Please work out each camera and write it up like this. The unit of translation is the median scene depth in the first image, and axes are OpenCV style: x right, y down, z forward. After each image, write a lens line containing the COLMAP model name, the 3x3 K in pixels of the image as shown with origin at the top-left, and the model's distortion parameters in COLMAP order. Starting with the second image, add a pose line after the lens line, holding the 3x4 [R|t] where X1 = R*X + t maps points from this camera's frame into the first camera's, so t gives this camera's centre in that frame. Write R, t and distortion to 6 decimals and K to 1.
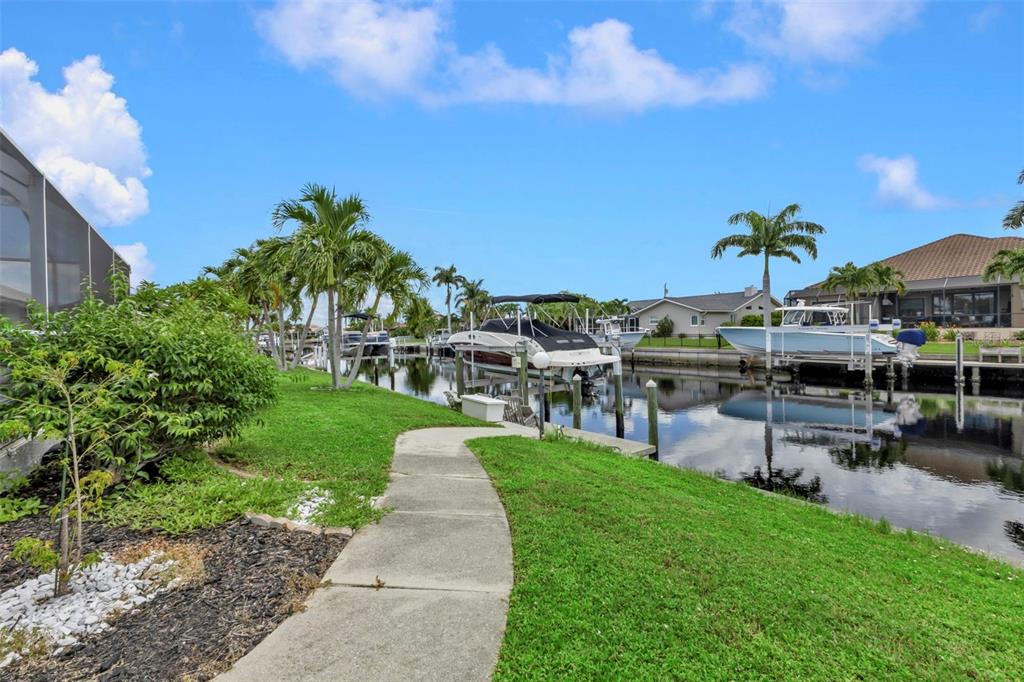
lens RADIAL K [[442.7, 0, 514.2], [0, 442.7, 337.1], [0, 0, 1]] dist [0.003511, -0.000177]
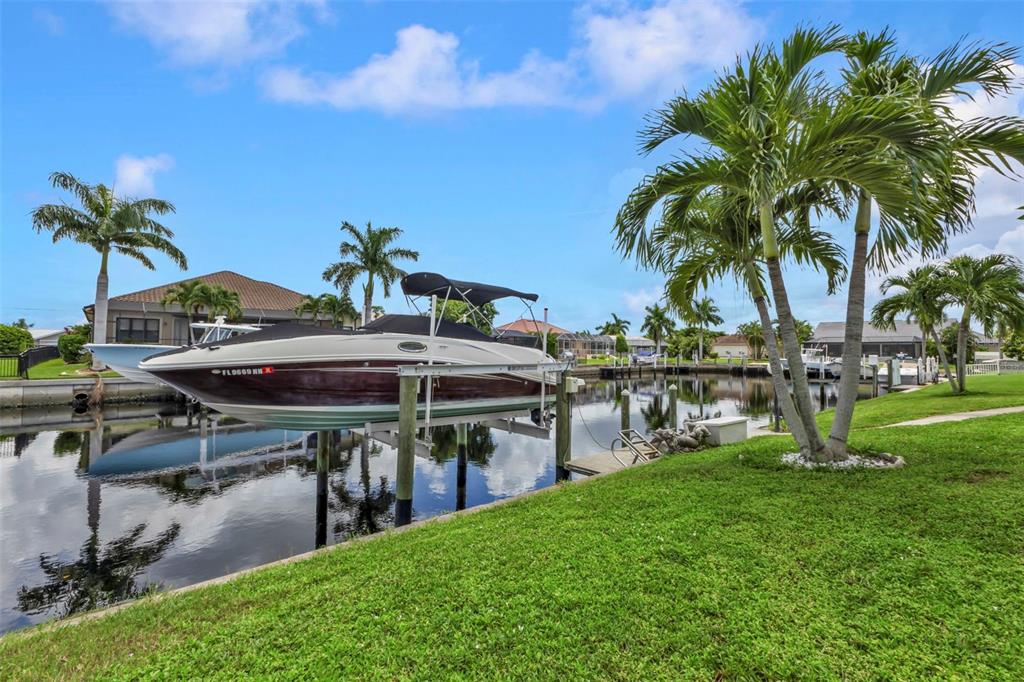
lens RADIAL K [[442.7, 0, 514.2], [0, 442.7, 337.1], [0, 0, 1]] dist [0.003511, -0.000177]
pose [[-0.125271, 0.052475, 0.990734, -0.313764], [0.007583, 0.998622, -0.051934, 0.007602], [-0.992094, 0.001007, -0.125496, 0.536279]]
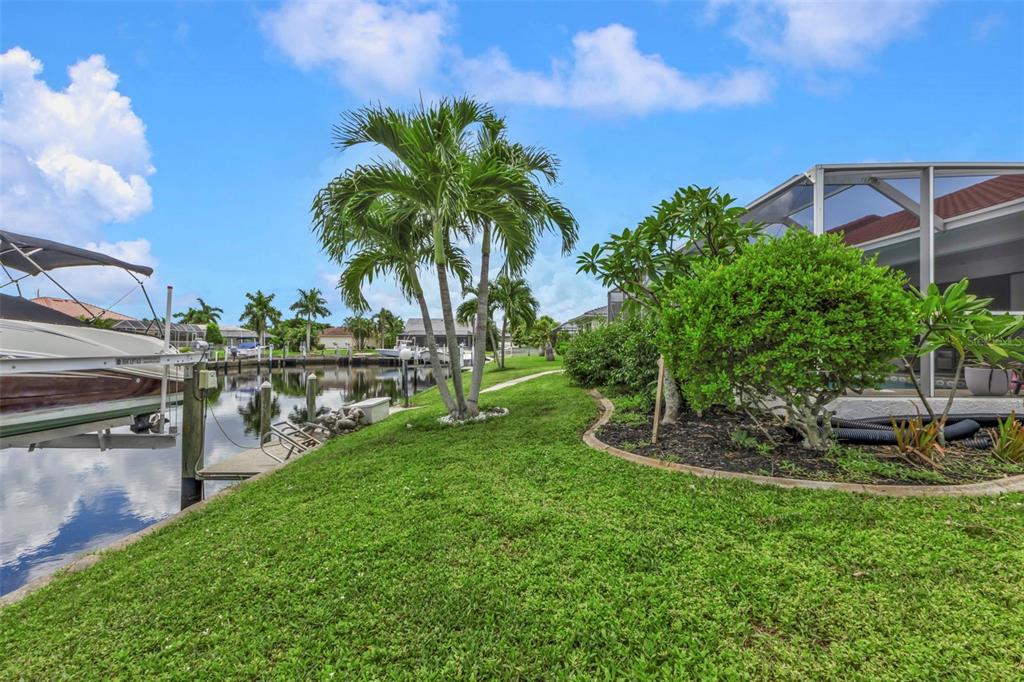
lens RADIAL K [[442.7, 0, 514.2], [0, 442.7, 337.1], [0, 0, 1]] dist [0.003511, -0.000177]
pose [[-0.825073, 0.031381, 0.564153, -0.310511], [0.024868, 0.999506, -0.019228, 0.009788], [-0.564478, -0.001835, -0.825446, 0.573216]]
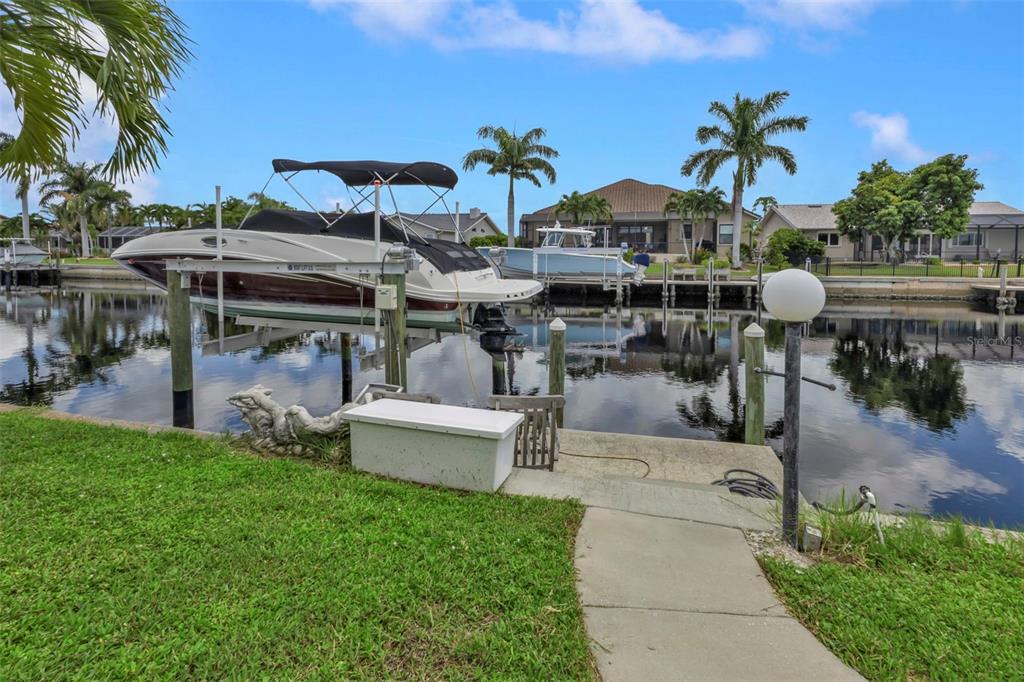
lens RADIAL K [[460.2, 0, 521.8], [0, 460.2, 266.0], [0, 0, 1]] dist [0.001802, 0.000026]
pose [[0.766627, 0.004496, 0.642077, -0.088449], [-0.013132, 0.999876, 0.008678, 0.008788], [-0.641958, -0.015084, 0.766591, 0.256533]]
